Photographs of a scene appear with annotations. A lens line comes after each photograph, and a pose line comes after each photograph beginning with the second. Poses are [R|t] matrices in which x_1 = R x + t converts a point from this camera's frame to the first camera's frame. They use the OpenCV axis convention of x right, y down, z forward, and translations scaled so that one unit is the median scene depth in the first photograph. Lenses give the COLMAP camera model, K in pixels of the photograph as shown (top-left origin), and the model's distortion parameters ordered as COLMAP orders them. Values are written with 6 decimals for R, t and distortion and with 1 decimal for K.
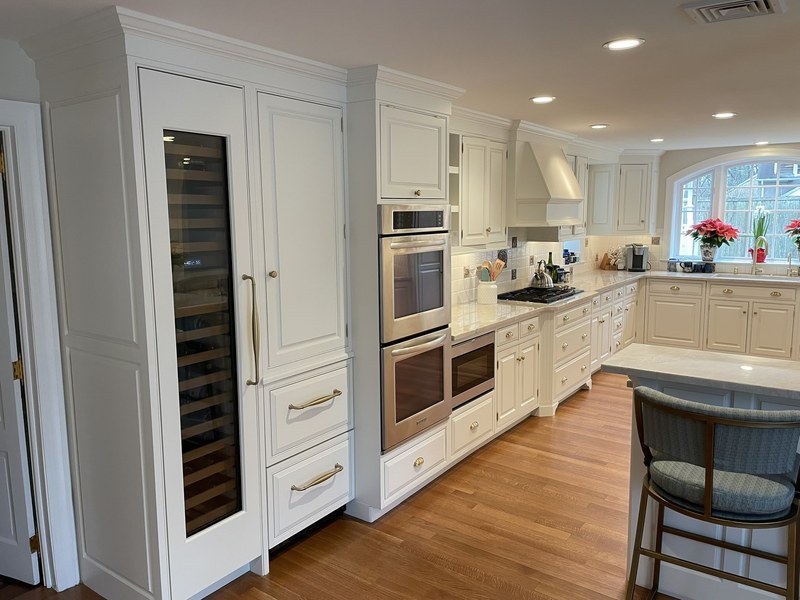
lens RADIAL K [[599.9, 0, 399.8], [0, 599.9, 299.9], [0, 0, 1]] dist [0.007541, -0.012825]
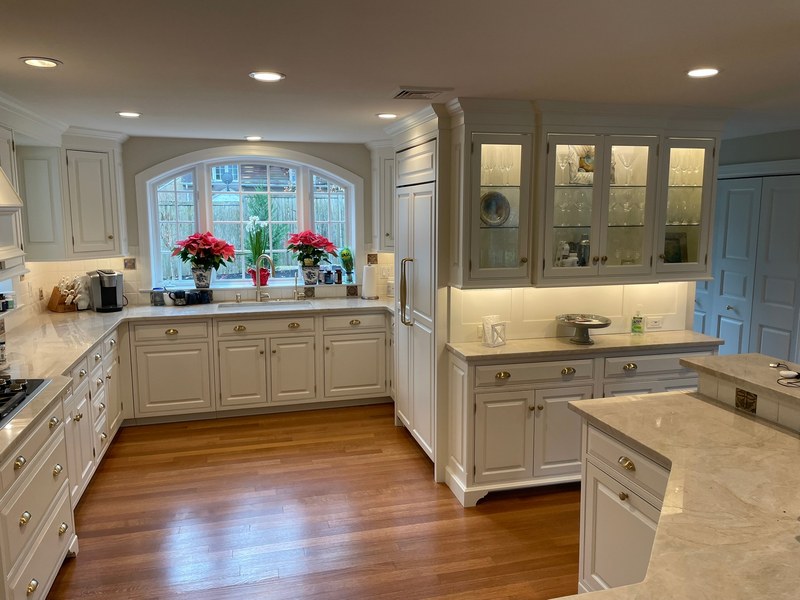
lens RADIAL K [[599.9, 0, 401.0], [0, 599.9, 299.6], [0, 0, 1]] dist [0.007541, -0.012825]
pose [[0.627734, -0.098768, 0.772137, 0.081269], [0.104080, 0.993661, 0.042489, -0.056235], [-0.771439, 0.053692, 0.634034, 0.324365]]
